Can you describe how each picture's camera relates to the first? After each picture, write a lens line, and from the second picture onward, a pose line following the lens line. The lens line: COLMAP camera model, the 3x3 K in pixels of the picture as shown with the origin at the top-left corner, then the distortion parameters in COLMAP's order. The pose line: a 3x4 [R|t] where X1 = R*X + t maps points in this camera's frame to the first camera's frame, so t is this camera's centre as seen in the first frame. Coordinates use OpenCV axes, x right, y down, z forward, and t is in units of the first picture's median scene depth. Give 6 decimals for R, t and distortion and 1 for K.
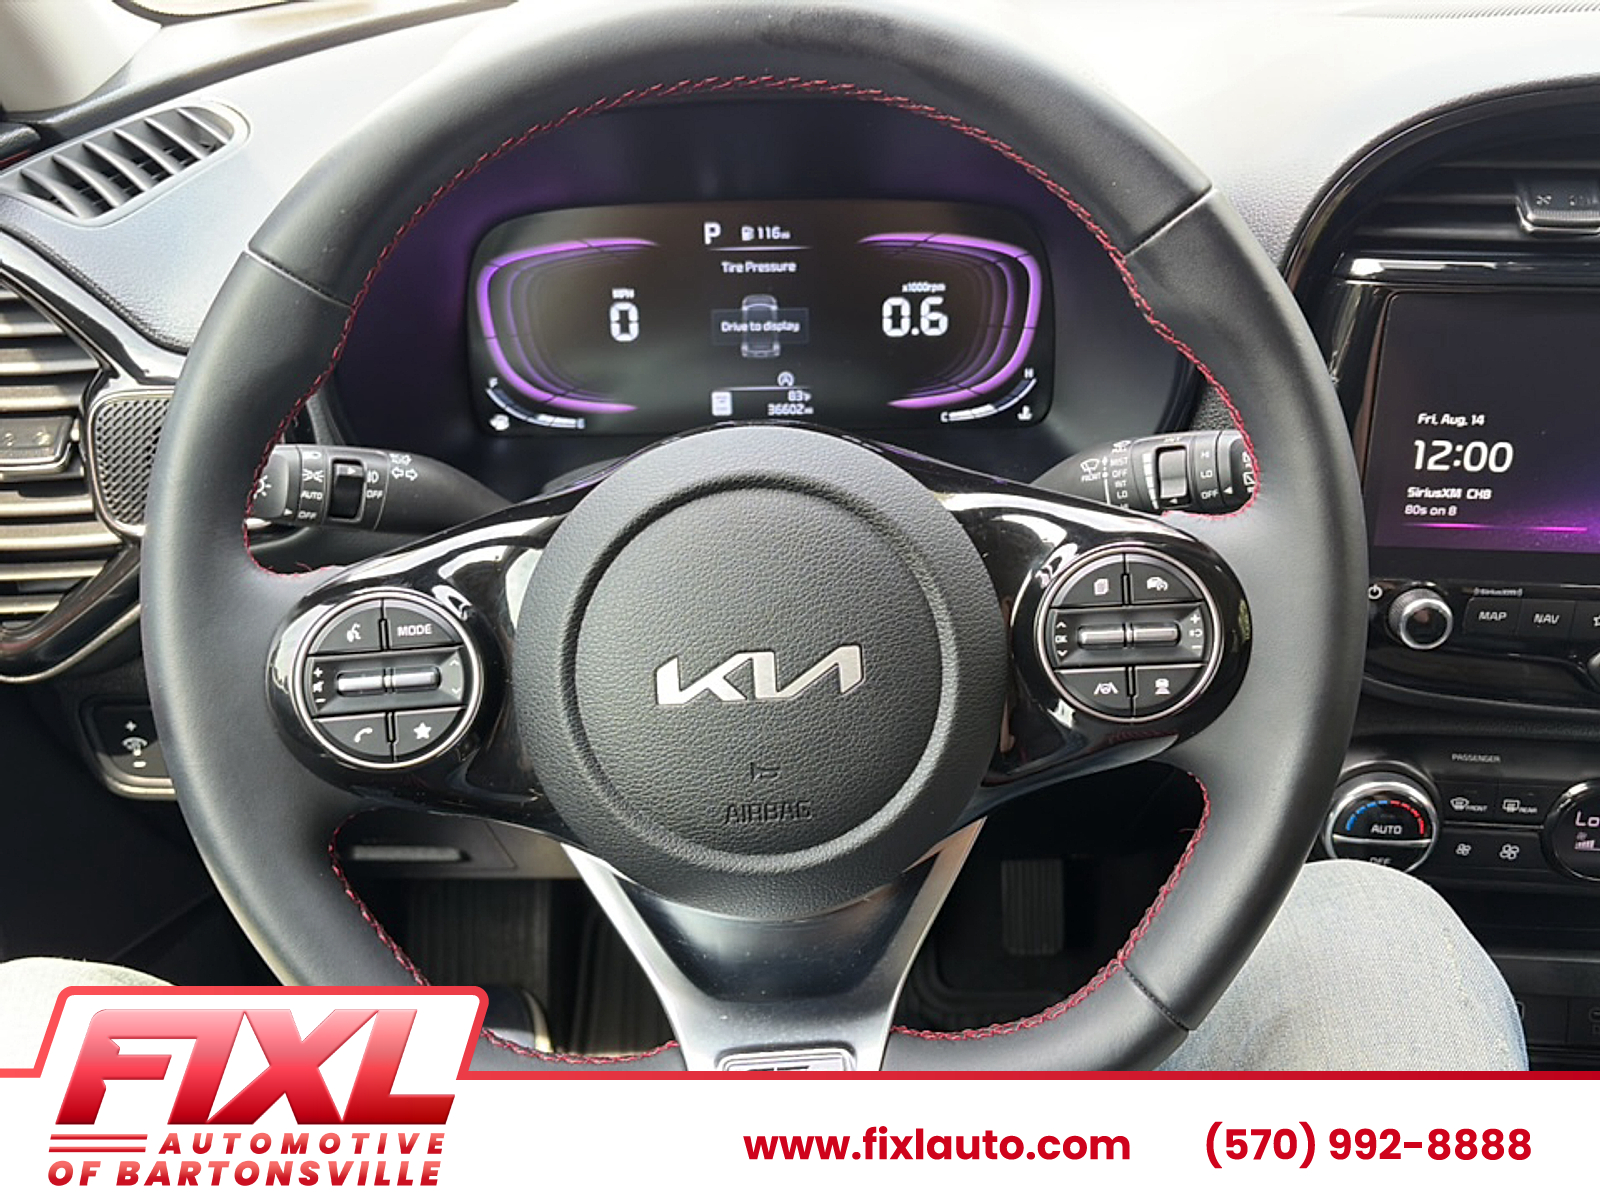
lens RADIAL K [[1558.0, 0, 803.2], [0, 1558.0, 591.7], [0, 0, 1]] dist [0.000711, 0.000000]
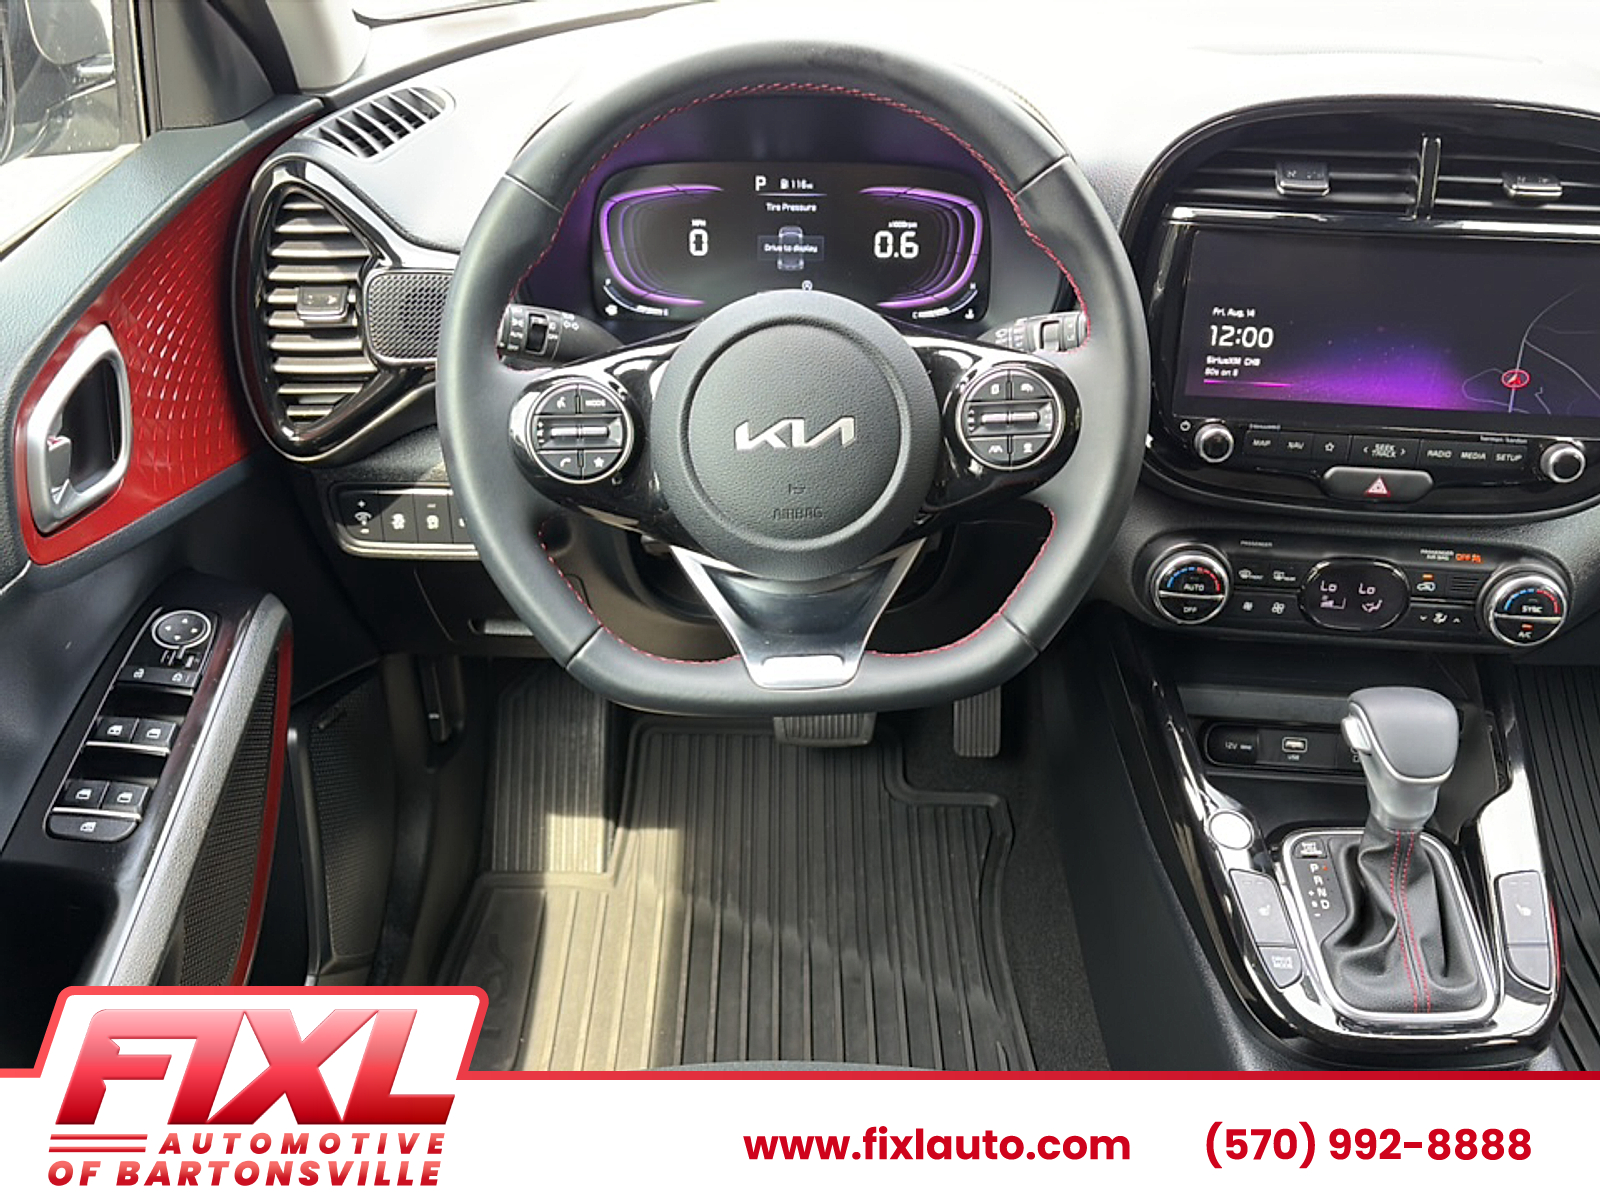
lens RADIAL K [[1558.0, 0, 799.4], [0, 1558.0, 614.4], [0, 0, 1]] dist [0.000711, 0.000000]
pose [[0.999629, 0.026791, 0.005005, -0.021658], [-0.026907, 0.999335, 0.024611, 0.169509], [-0.004343, -0.024736, 0.999685, -0.585379]]
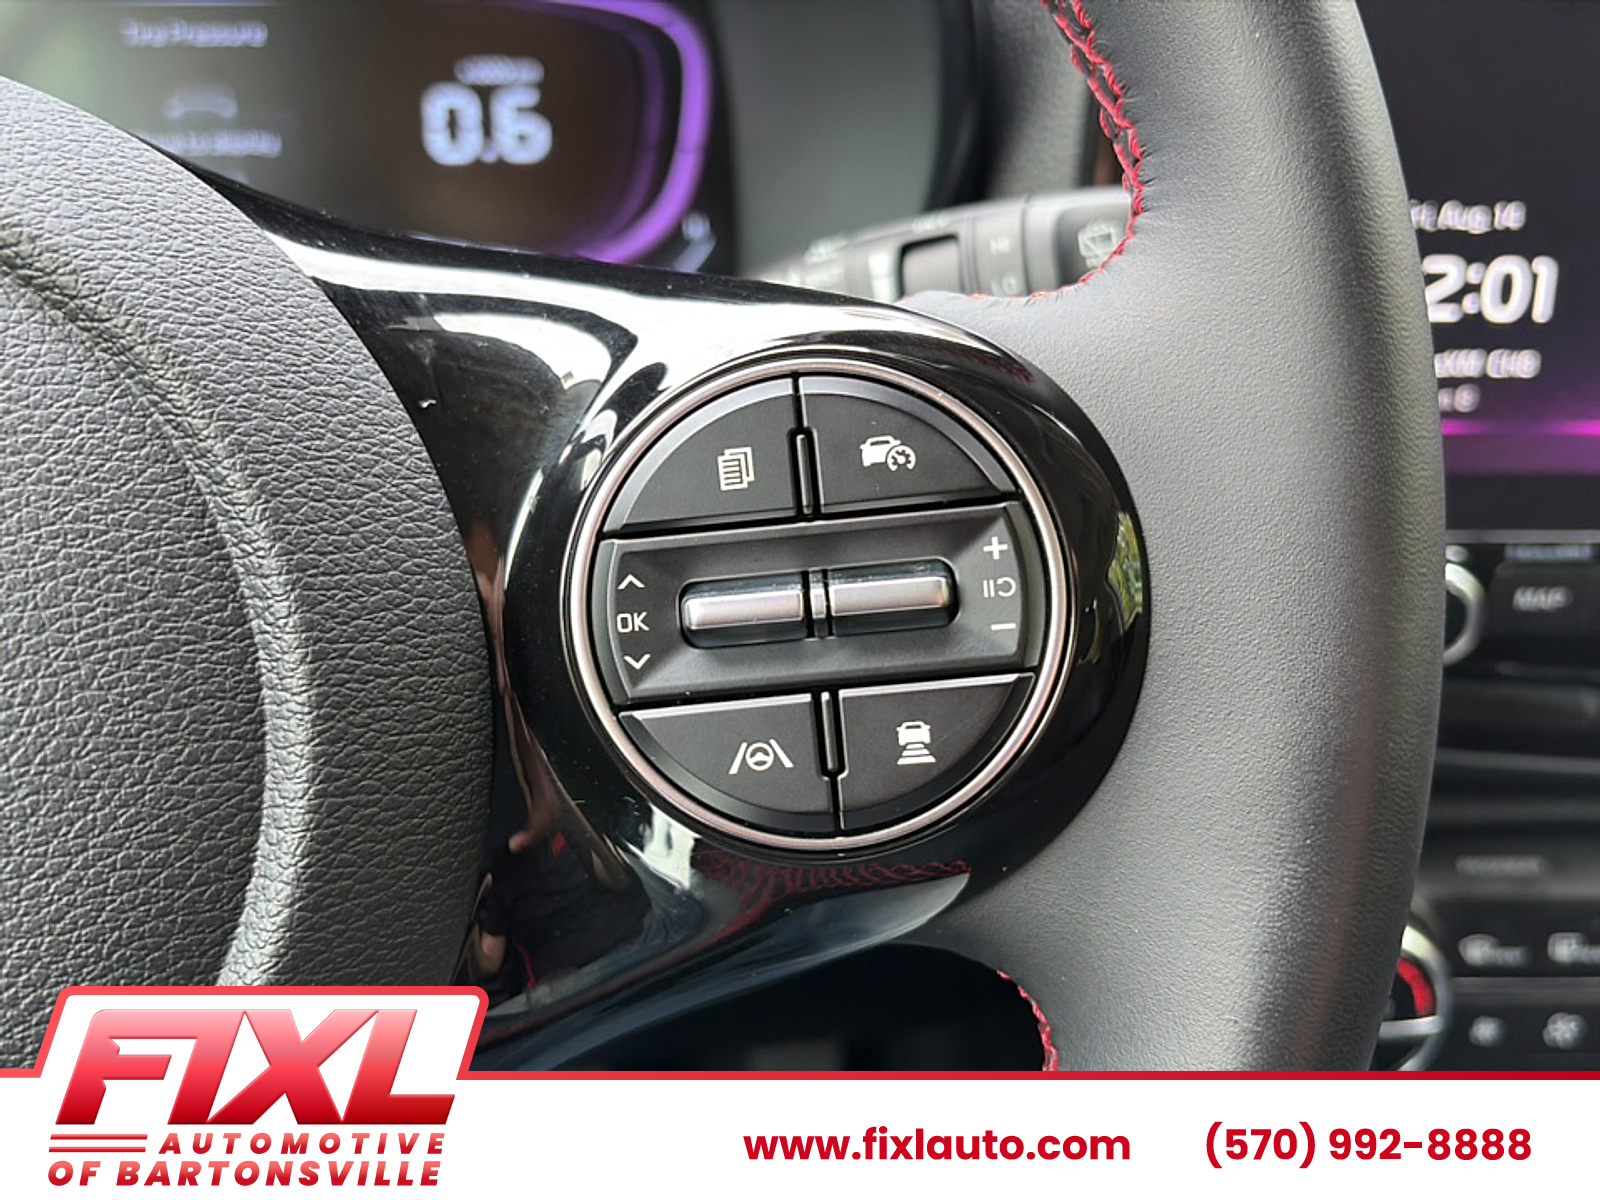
lens RADIAL K [[1558.0, 0, 794.2], [0, 1558.0, 613.1], [0, 0, 1]] dist [0.000711, 0.000000]
pose [[0.991982, -0.032355, 0.122164, 0.130608], [0.038386, 0.998141, -0.047346, 0.038216], [-0.120405, 0.051656, 0.991380, 0.528873]]
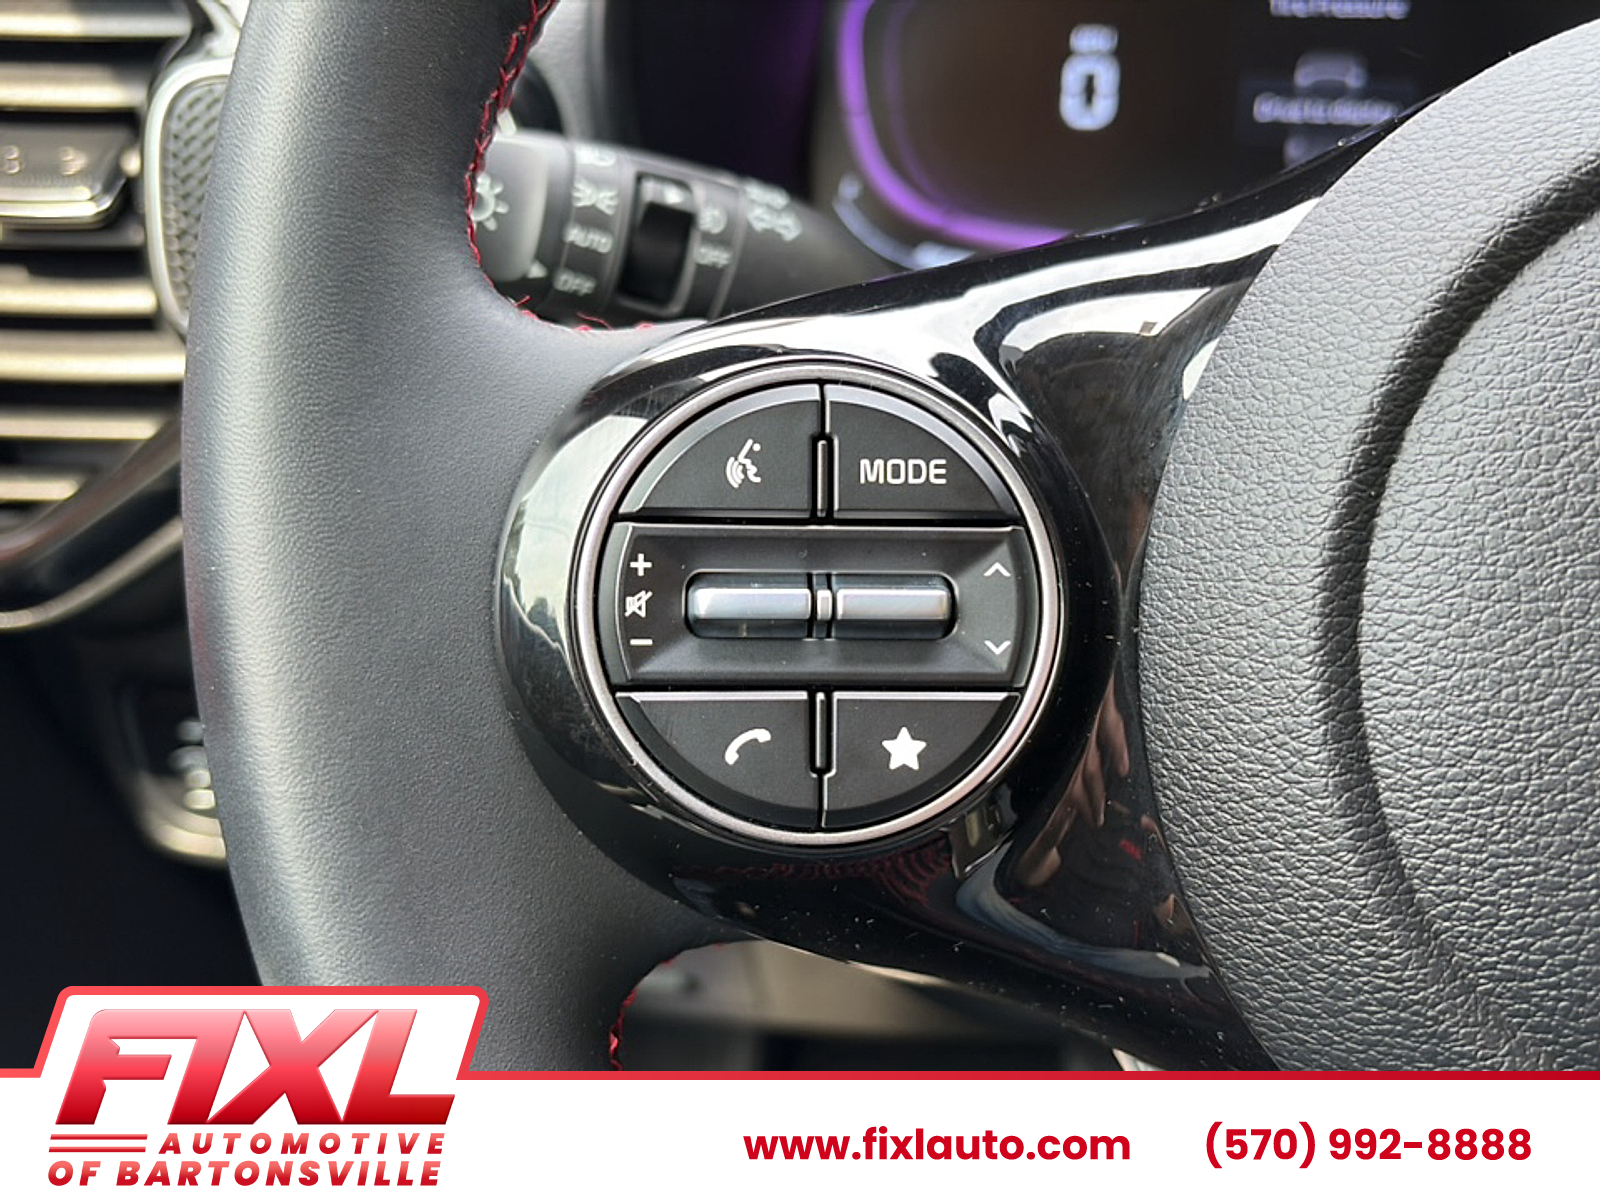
lens RADIAL K [[1558.0, 0, 795.2], [0, 1558.0, 612.3], [0, 0, 1]] dist [0.000711, 0.000000]
pose [[0.994128, 0.066970, -0.084993, -0.194926], [-0.070378, 0.996806, -0.037746, 0.059148], [0.082194, 0.043506, 0.995666, 0.514060]]
